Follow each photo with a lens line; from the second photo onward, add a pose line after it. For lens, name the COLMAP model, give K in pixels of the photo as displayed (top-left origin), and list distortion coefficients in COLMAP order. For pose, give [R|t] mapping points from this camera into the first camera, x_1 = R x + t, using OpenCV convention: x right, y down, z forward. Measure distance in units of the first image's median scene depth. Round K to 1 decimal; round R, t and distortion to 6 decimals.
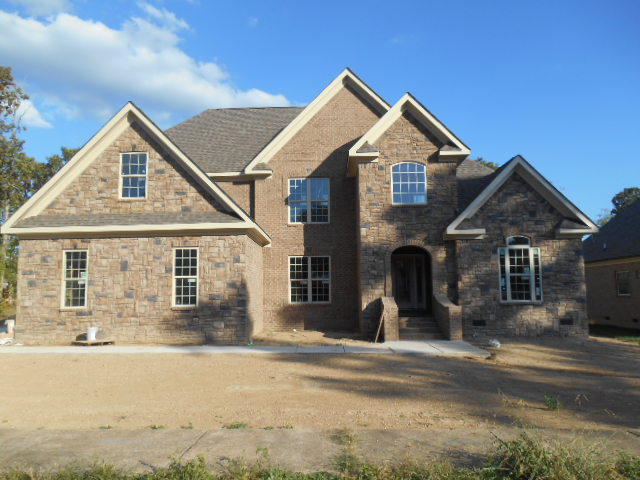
lens RADIAL K [[508.5, 0, 321.2], [0, 508.5, 237.8], [0, 0, 1]] dist [-0.000904, -0.010008]
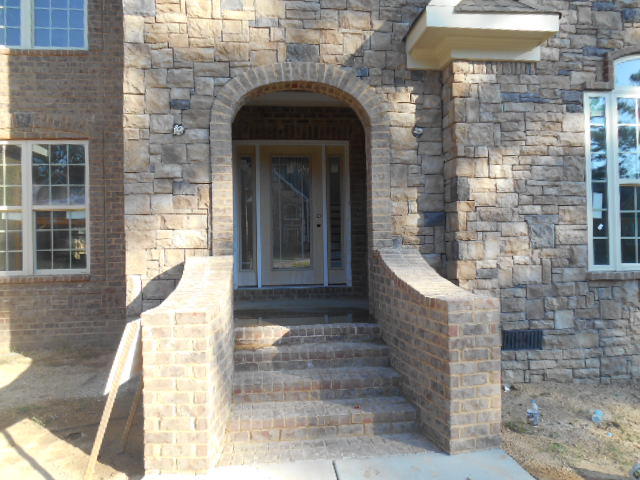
lens RADIAL K [[508.5, 0, 317.7], [0, 508.5, 243.7], [0, 0, 1]] dist [-0.000904, -0.010008]
pose [[0.992324, -0.002114, 0.123643, 0.151737], [-0.009461, 0.995625, 0.092957, 0.082622], [-0.123299, -0.093414, 0.987963, 0.712267]]
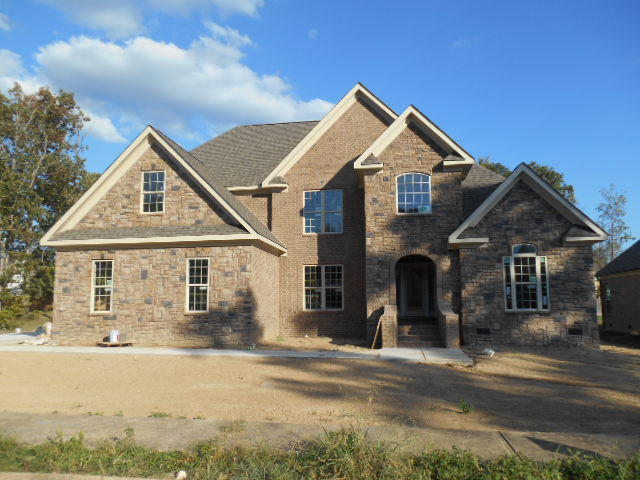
lens RADIAL K [[508.5, 0, 320.1], [0, 508.5, 237.2], [0, 0, 1]] dist [-0.000904, -0.010008]
pose [[0.991353, -0.009793, -0.130857, 0.122849], [0.007795, 0.999845, -0.015767, -0.004860], [0.130992, 0.014611, 0.991276, -0.036502]]
